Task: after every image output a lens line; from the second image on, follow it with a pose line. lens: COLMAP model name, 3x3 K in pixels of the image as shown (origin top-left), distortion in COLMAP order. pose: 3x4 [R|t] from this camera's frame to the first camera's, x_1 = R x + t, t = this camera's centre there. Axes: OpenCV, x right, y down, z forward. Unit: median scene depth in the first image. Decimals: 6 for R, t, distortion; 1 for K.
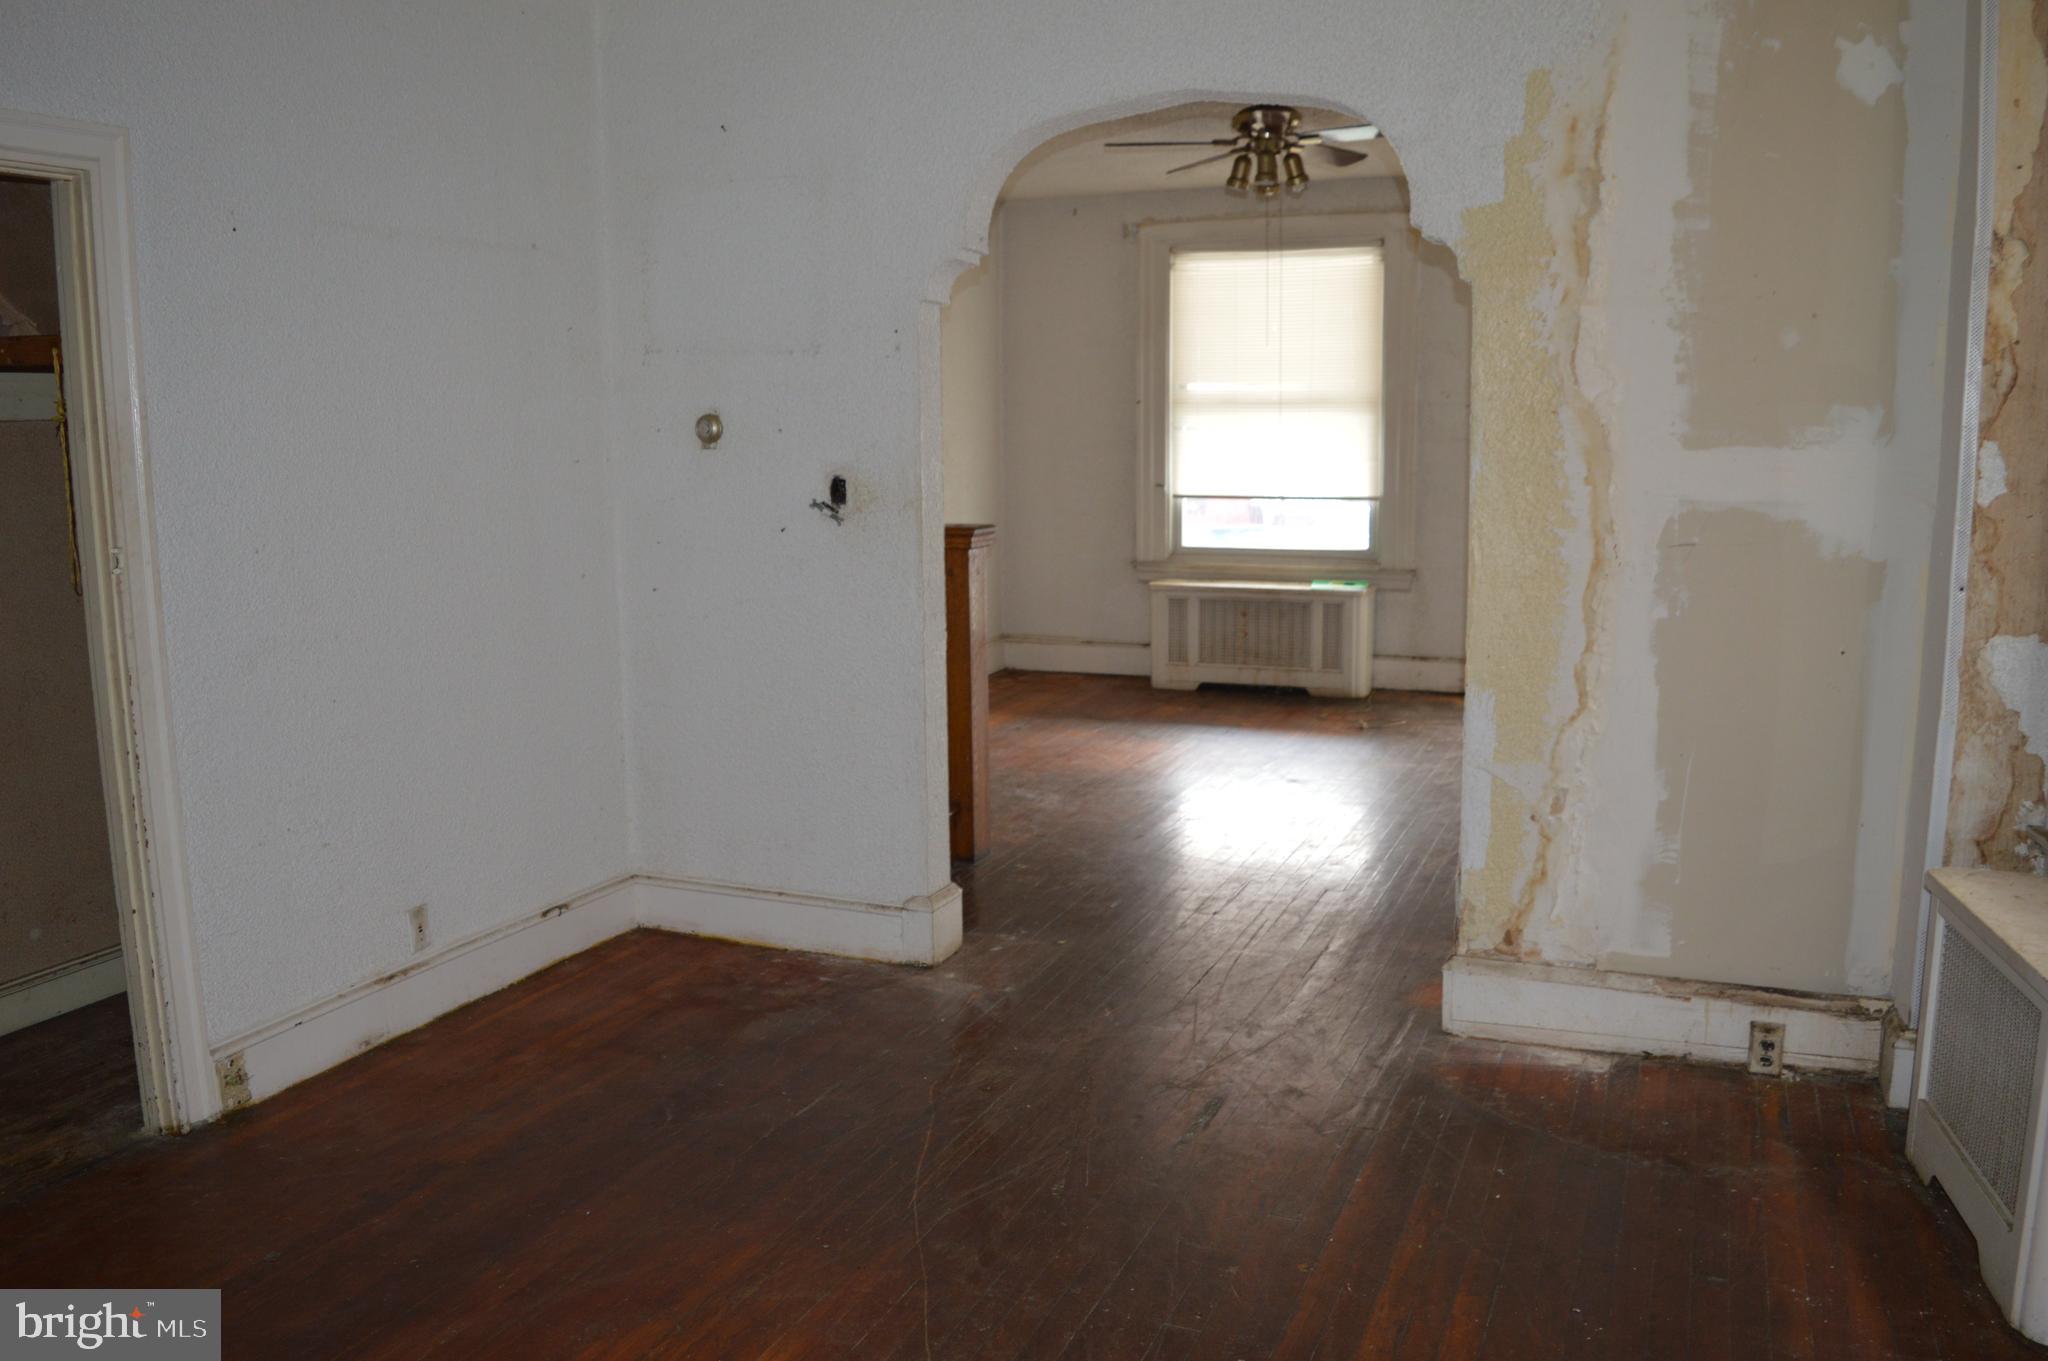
lens RADIAL K [[1627.7, 0, 1020.7], [0, 1627.7, 681.7], [0, 0, 1]] dist [-0.097293, 0.022270]
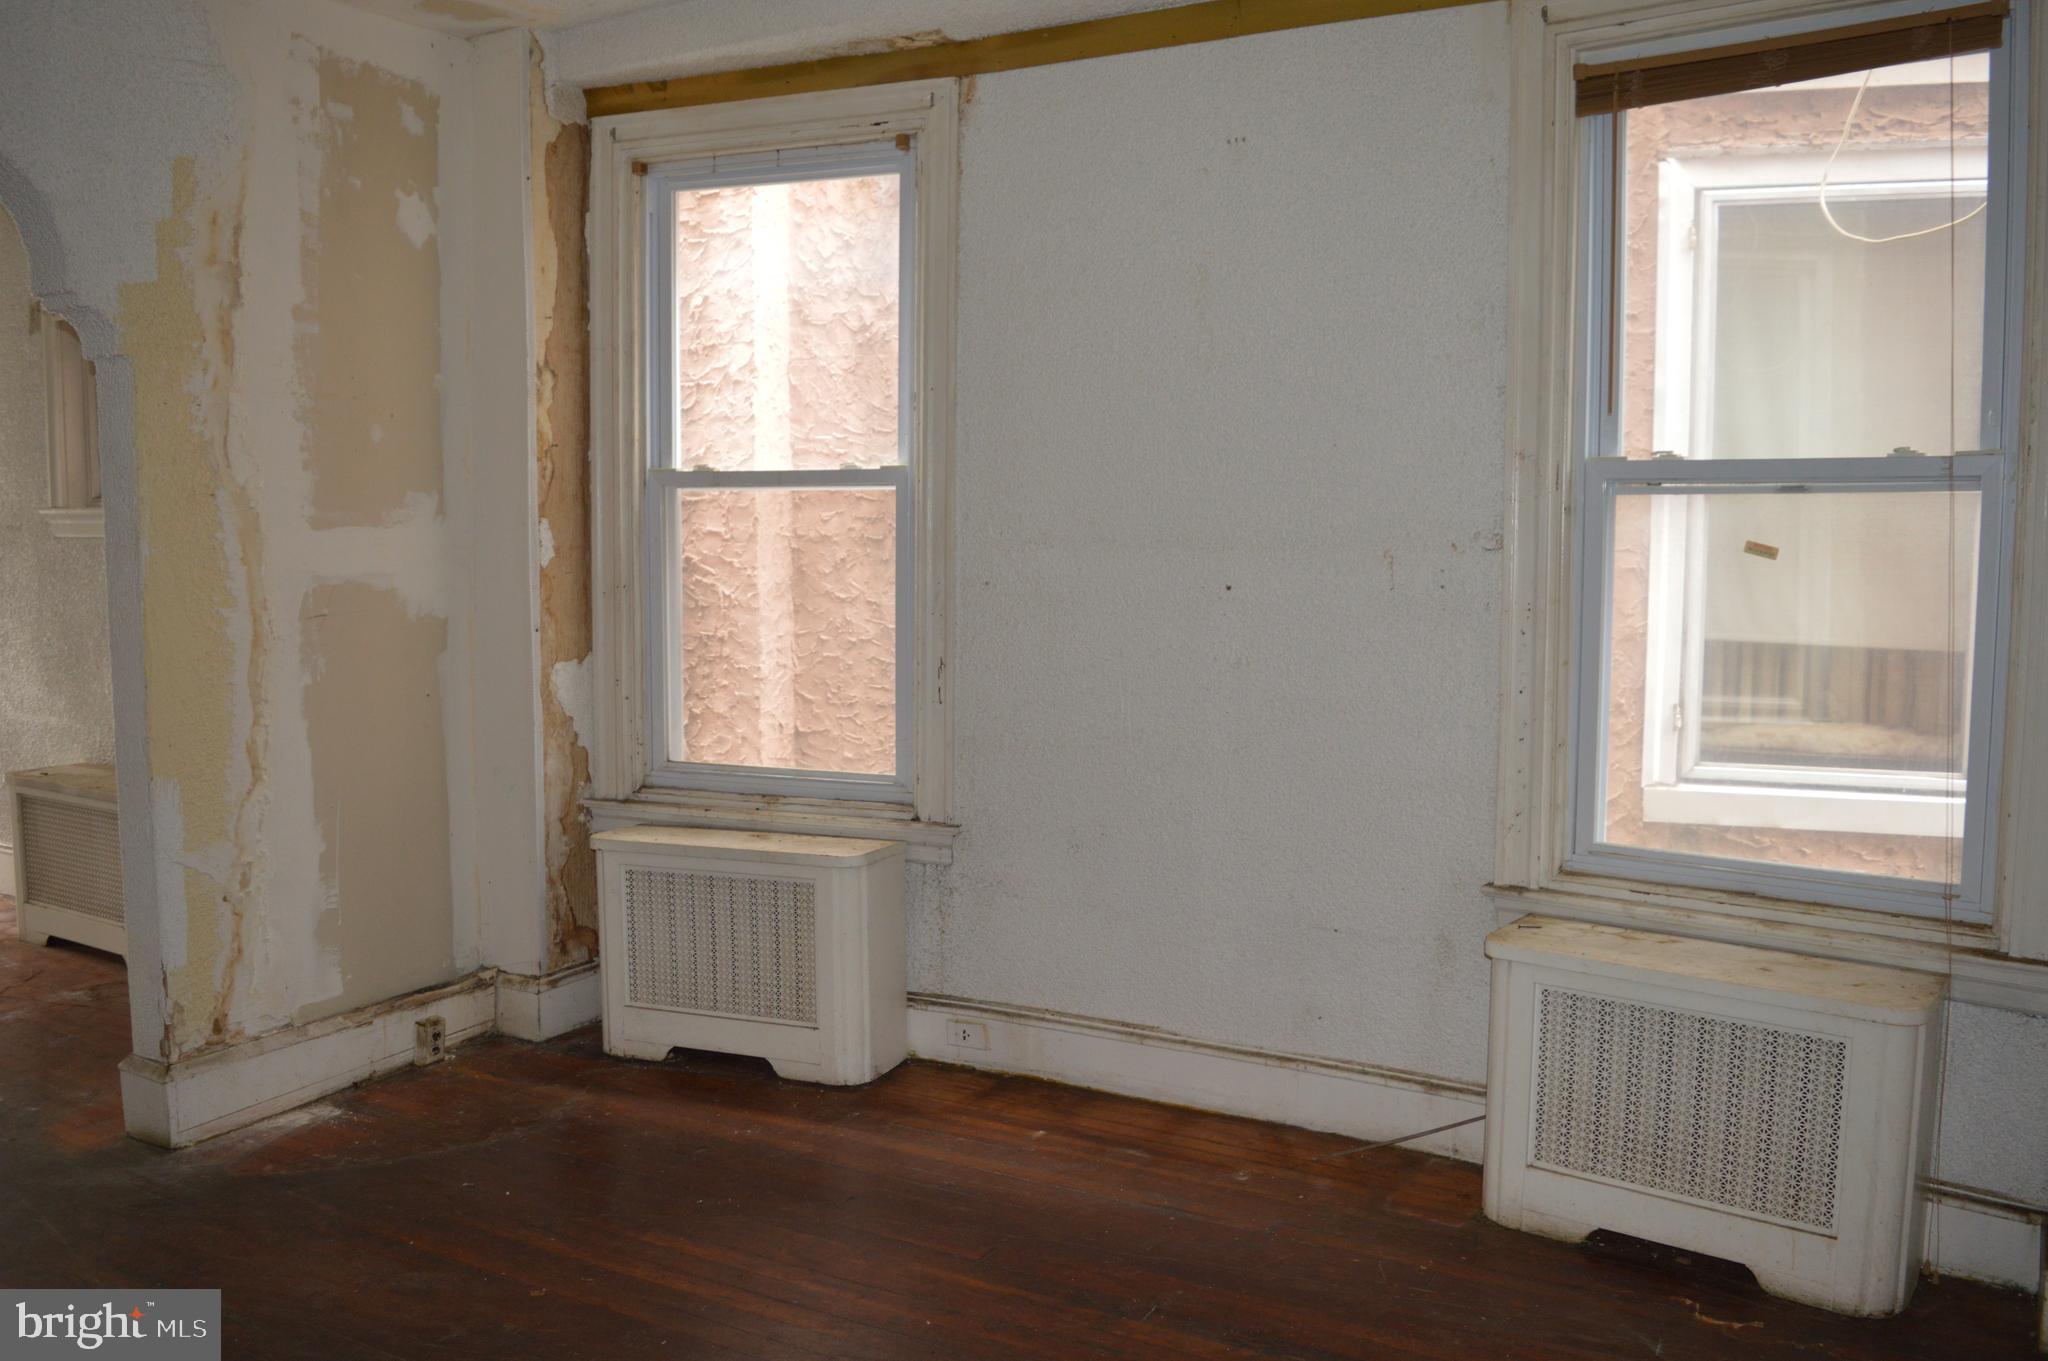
lens RADIAL K [[1627.7, 0, 1024.1], [0, 1627.7, 693.8], [0, 0, 1]] dist [-0.097293, 0.022270]
pose [[0.108703, -0.093429, 0.989674, -0.624576], [0.155544, 0.984909, 0.075895, -0.040697], [-0.981830, 0.145688, 0.121595, 0.396357]]
